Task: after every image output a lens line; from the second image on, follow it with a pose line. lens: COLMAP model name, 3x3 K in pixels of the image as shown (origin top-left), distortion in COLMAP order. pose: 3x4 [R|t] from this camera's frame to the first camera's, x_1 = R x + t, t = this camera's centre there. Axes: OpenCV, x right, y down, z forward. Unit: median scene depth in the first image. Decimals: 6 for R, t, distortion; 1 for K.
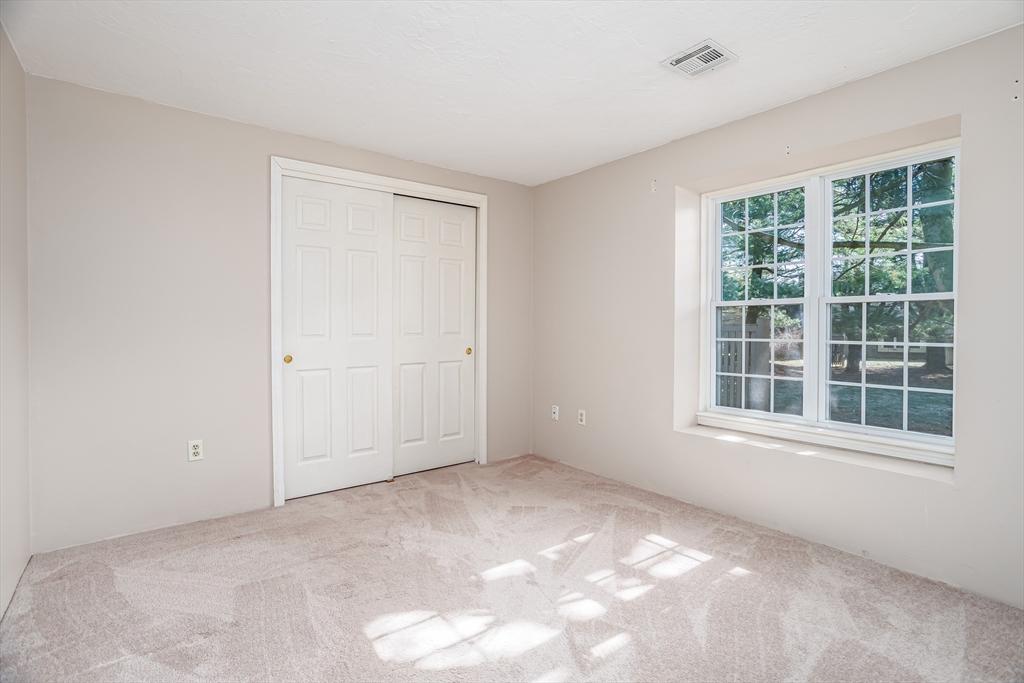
lens RADIAL K [[490.7, 0, 508.9], [0, 490.7, 331.7], [0, 0, 1]] dist [-0.049725, 0.031269]
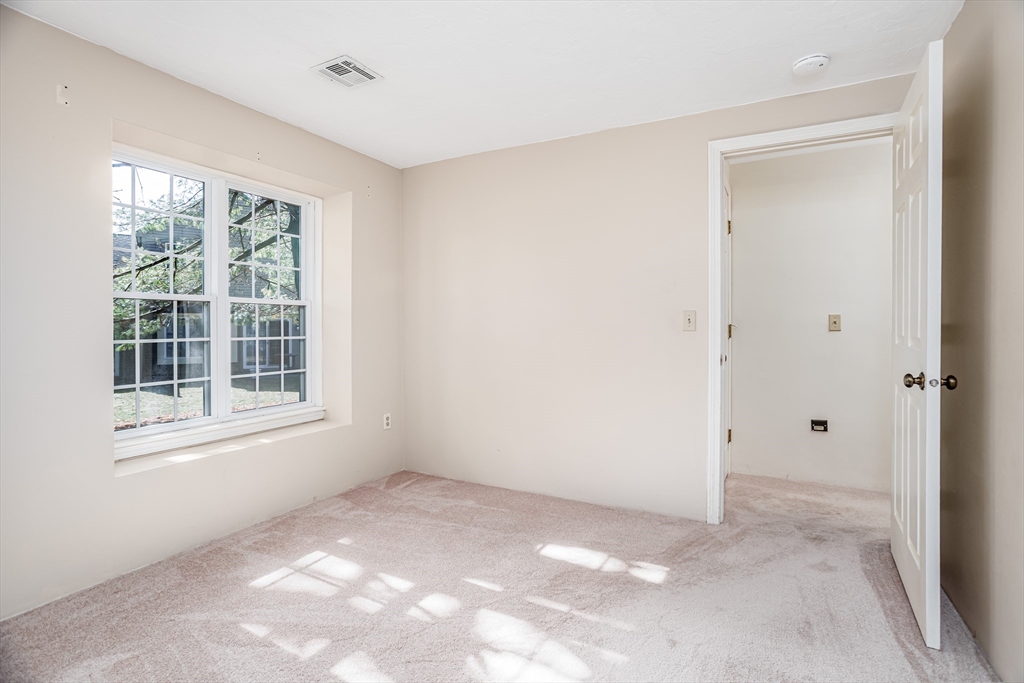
lens RADIAL K [[497.3, 0, 511.1], [0, 497.3, 328.2], [0, 0, 1]] dist [-0.000241, -0.000268]
pose [[-0.393410, -0.009292, 0.919316, -0.689573], [0.006945, 0.999890, 0.013078, -0.015400], [-0.919337, 0.011530, -0.393303, 1.012529]]
